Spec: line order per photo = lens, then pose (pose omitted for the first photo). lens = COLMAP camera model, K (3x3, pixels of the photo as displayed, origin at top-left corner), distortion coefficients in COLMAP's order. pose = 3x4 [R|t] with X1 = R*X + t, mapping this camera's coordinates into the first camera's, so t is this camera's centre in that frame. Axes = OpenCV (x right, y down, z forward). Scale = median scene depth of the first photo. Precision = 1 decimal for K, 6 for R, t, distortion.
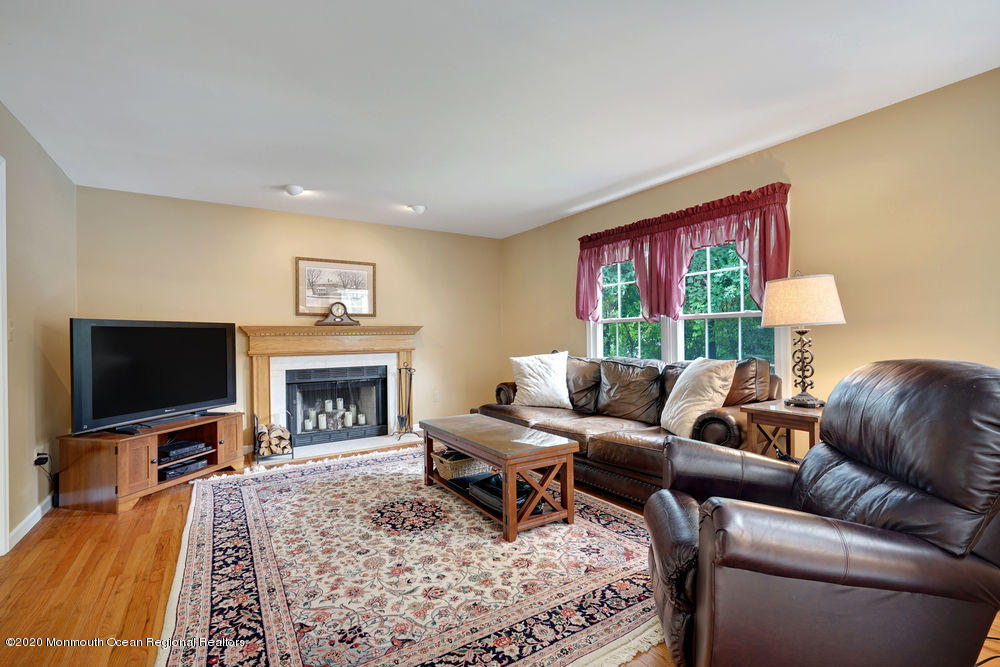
lens RADIAL K [[449.7, 0, 501.3], [0, 449.7, 336.3], [0, 0, 1]] dist [-0.003163, 0.000646]
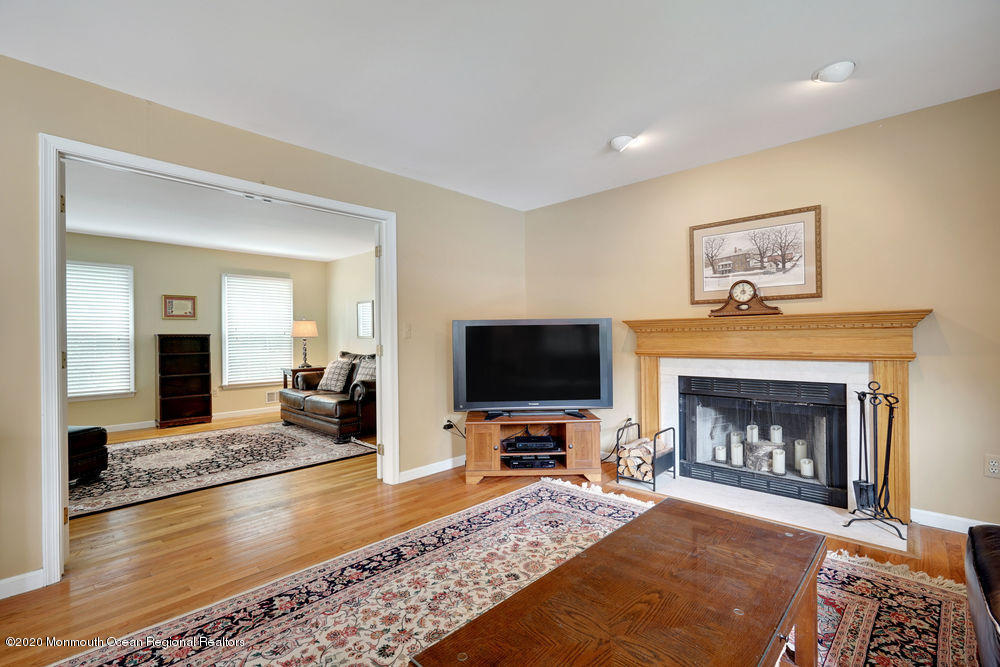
lens RADIAL K [[449.7, 0, 499.9], [0, 449.7, 335.3], [0, 0, 1]] dist [-0.003163, 0.000646]
pose [[0.237242, 0.007107, -0.971424, 0.266966], [0.010151, 0.999901, 0.009795, -0.007228], [0.971397, -0.012185, 0.237147, 0.673146]]
